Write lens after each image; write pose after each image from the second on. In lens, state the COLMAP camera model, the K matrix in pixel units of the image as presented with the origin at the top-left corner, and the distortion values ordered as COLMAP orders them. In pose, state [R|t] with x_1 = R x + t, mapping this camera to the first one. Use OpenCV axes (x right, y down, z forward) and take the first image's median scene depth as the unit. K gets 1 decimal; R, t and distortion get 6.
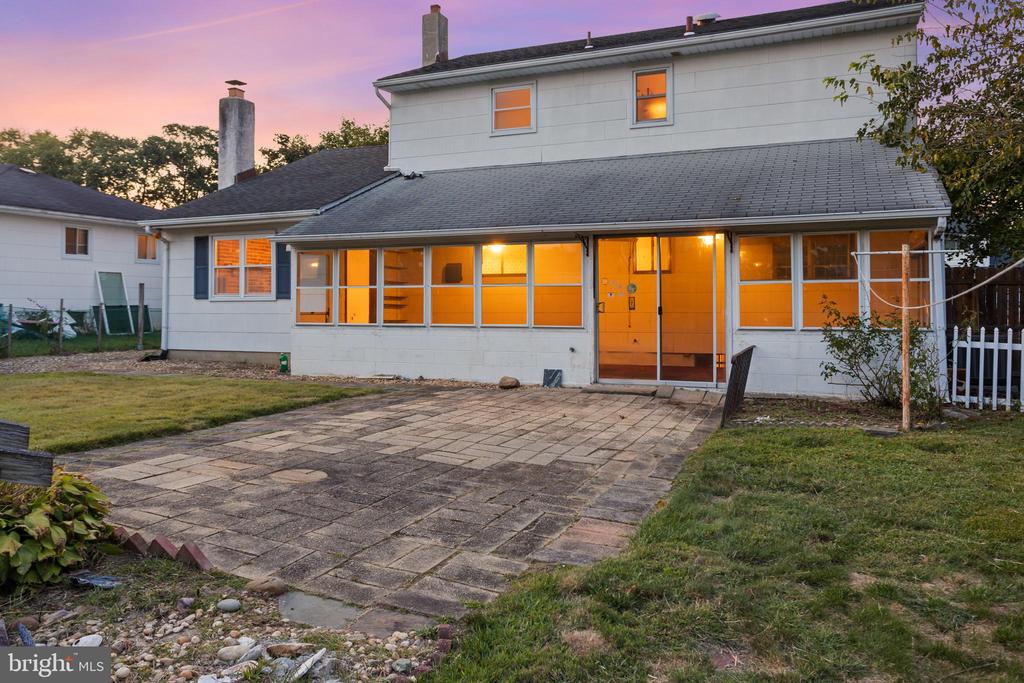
lens RADIAL K [[791.3, 0, 507.6], [0, 791.3, 301.8], [0, 0, 1]] dist [-0.004093, -0.000845]
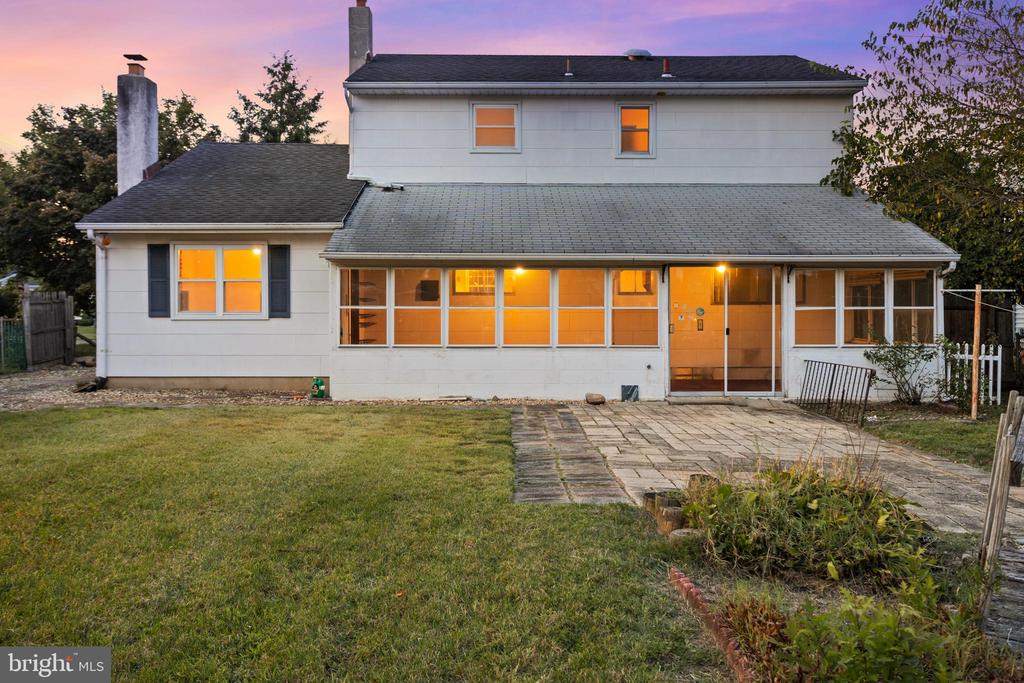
lens RADIAL K [[888.7, 0, 511.8], [0, 888.7, 343.3], [0, 0, 1]] dist [-0.000109, -0.010866]
pose [[0.911846, -0.009435, 0.410423, -0.491269], [-0.004856, 0.999418, 0.033764, -0.010879], [-0.410503, -0.032780, 0.911270, -0.040772]]
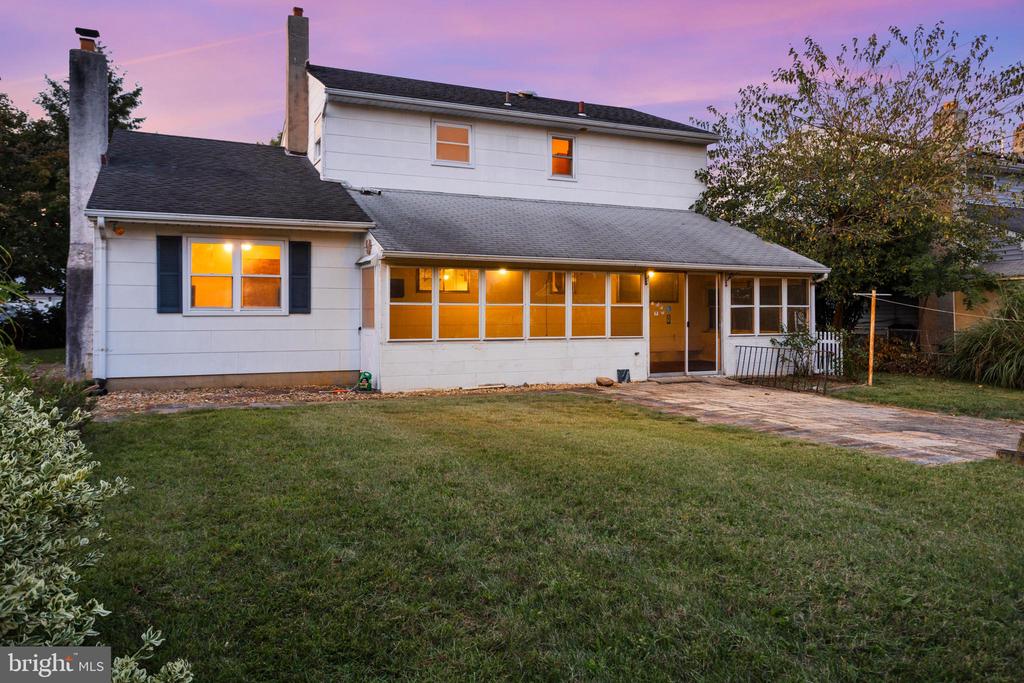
lens RADIAL K [[752.6, 0, 522.4], [0, 752.6, 321.0], [0, 0, 1]] dist [-0.023479, 0.026980]
pose [[0.655897, -0.006765, 0.754820, -0.825399], [-0.006782, 0.999867, 0.014855, -0.010435], [-0.754820, -0.014863, 0.655763, 0.253345]]
